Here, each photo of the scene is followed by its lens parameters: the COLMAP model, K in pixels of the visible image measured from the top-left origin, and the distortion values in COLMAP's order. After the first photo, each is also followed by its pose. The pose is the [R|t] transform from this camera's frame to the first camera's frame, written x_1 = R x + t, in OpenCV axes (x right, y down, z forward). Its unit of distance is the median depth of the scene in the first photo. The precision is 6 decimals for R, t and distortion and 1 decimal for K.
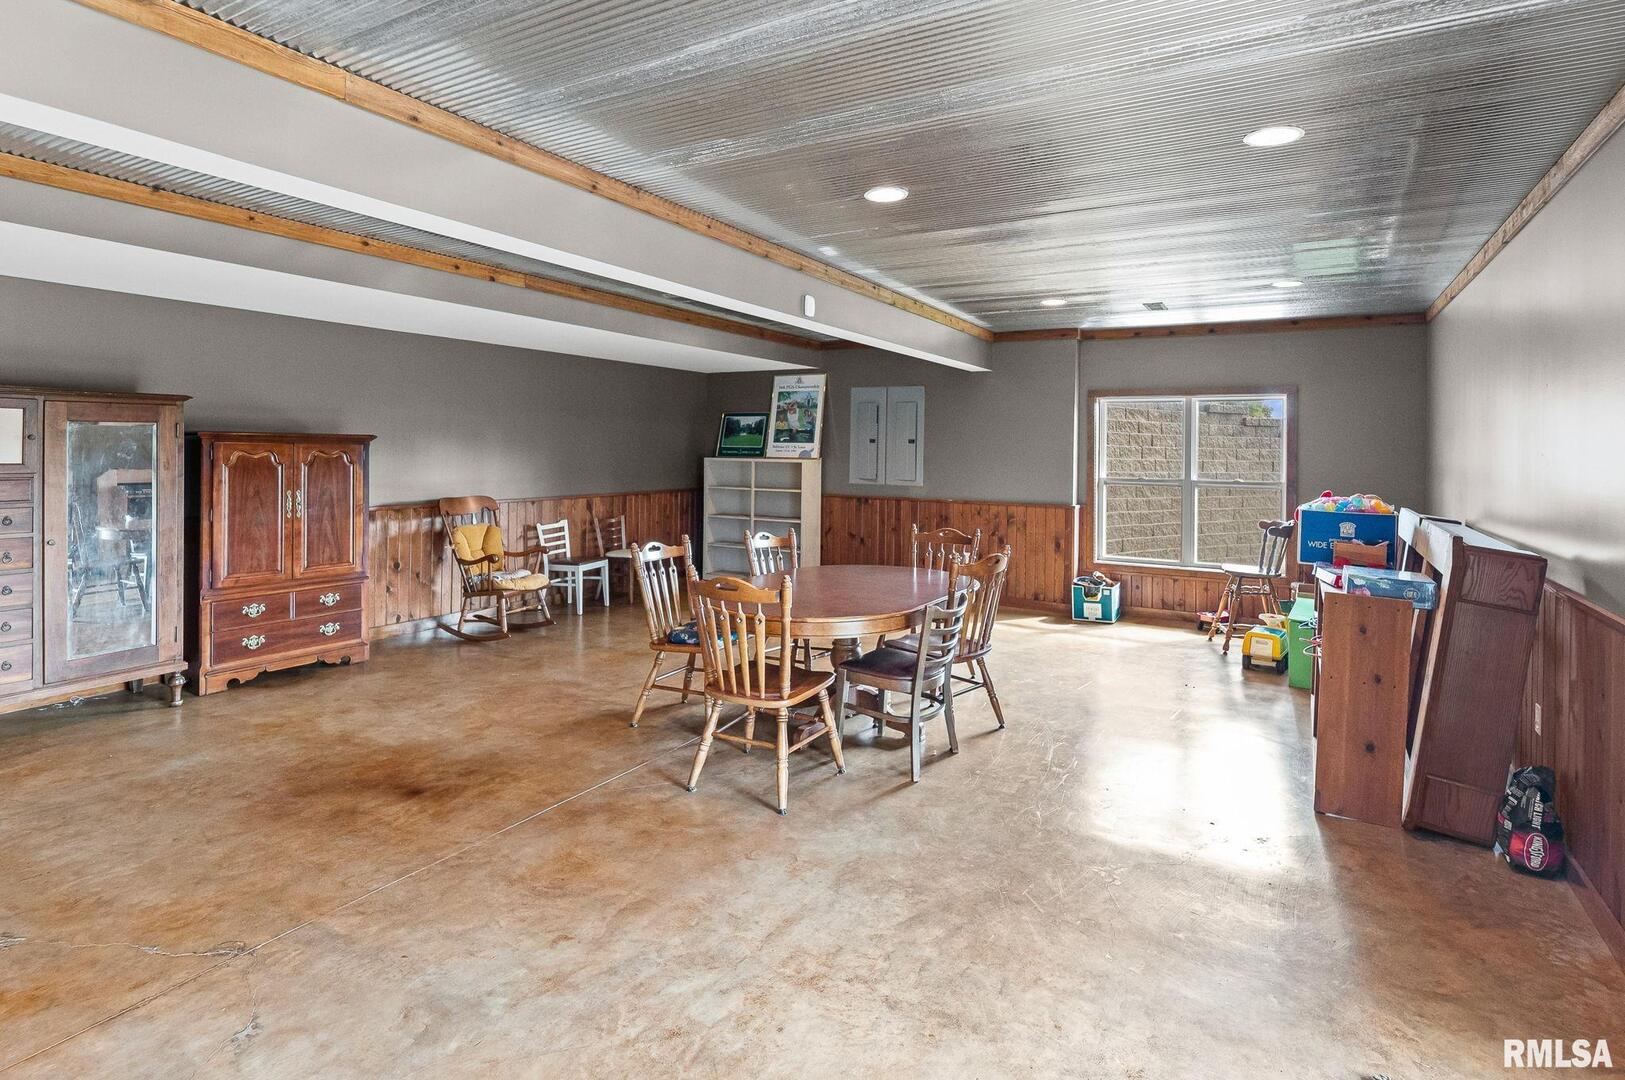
lens RADIAL K [[749.1, 0, 808.1], [0, 749.1, 489.8], [0, 0, 1]] dist [-0.000202, -0.000324]
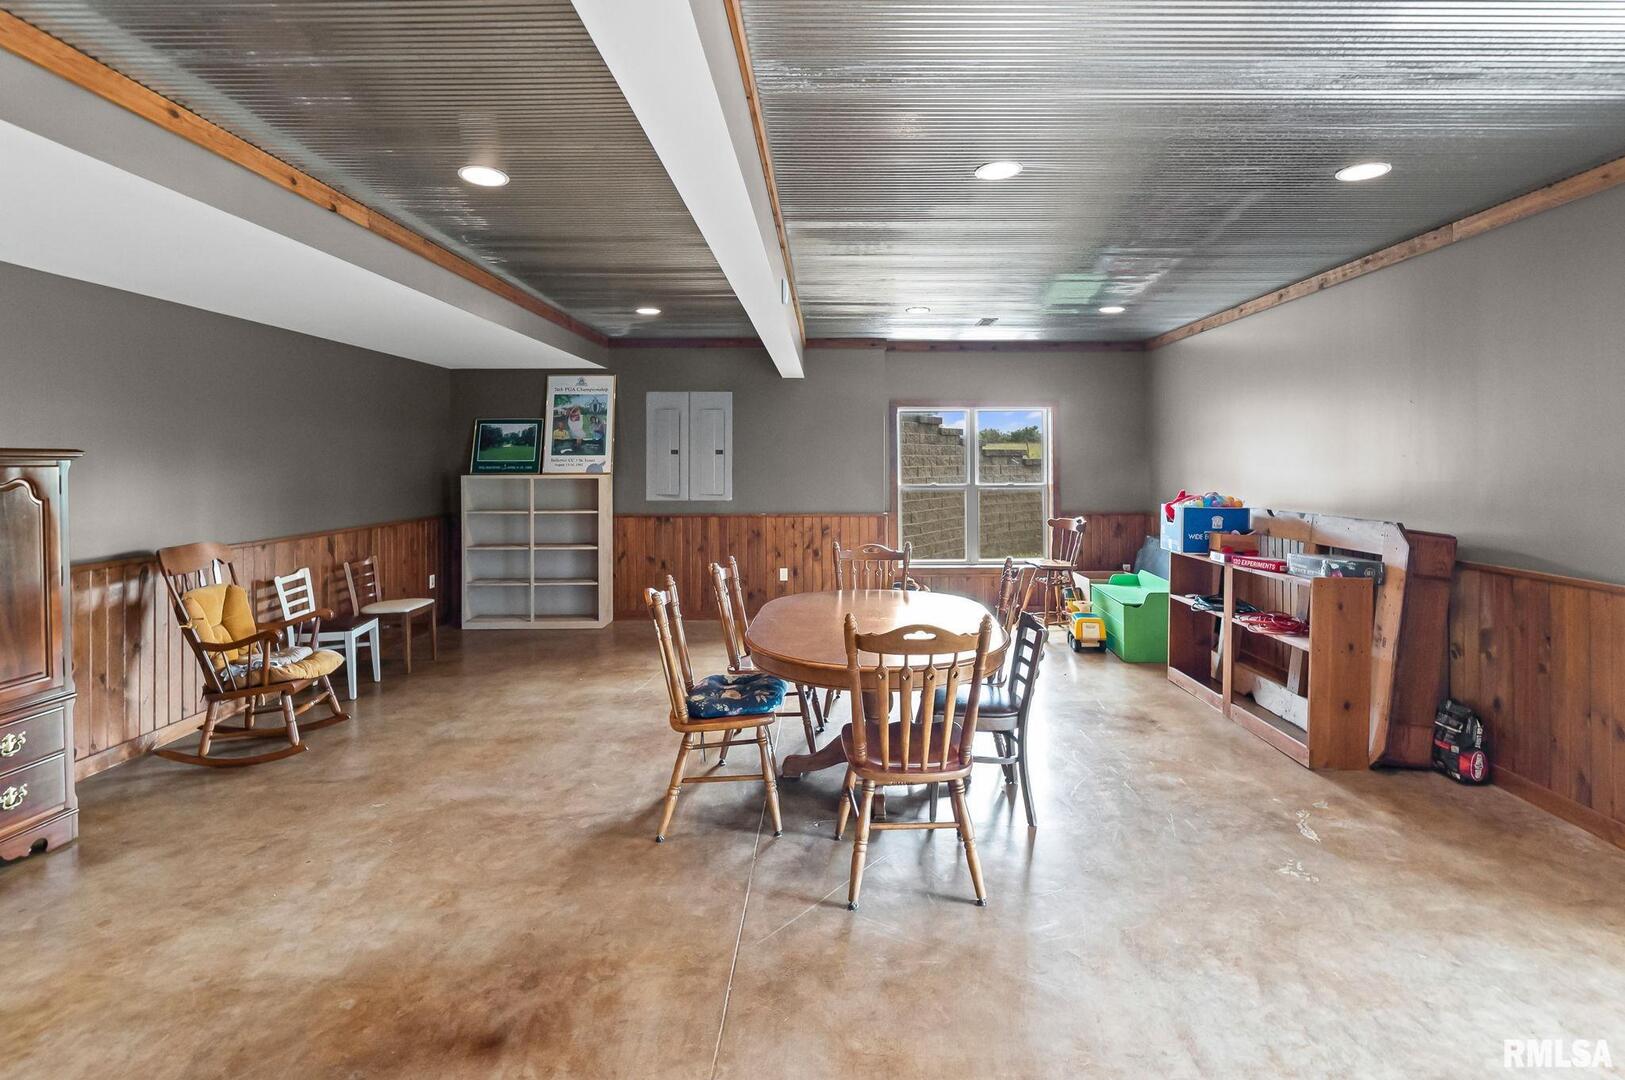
lens RADIAL K [[770.9, 0, 894.2], [0, 770.9, 498.9], [0, 0, 1]] dist [-0.002312, -0.000283]
pose [[0.883985, -0.039348, 0.465857, -0.167686], [0.040951, 0.999139, 0.006683, -0.007320], [-0.465719, 0.013170, 0.884835, 0.098606]]
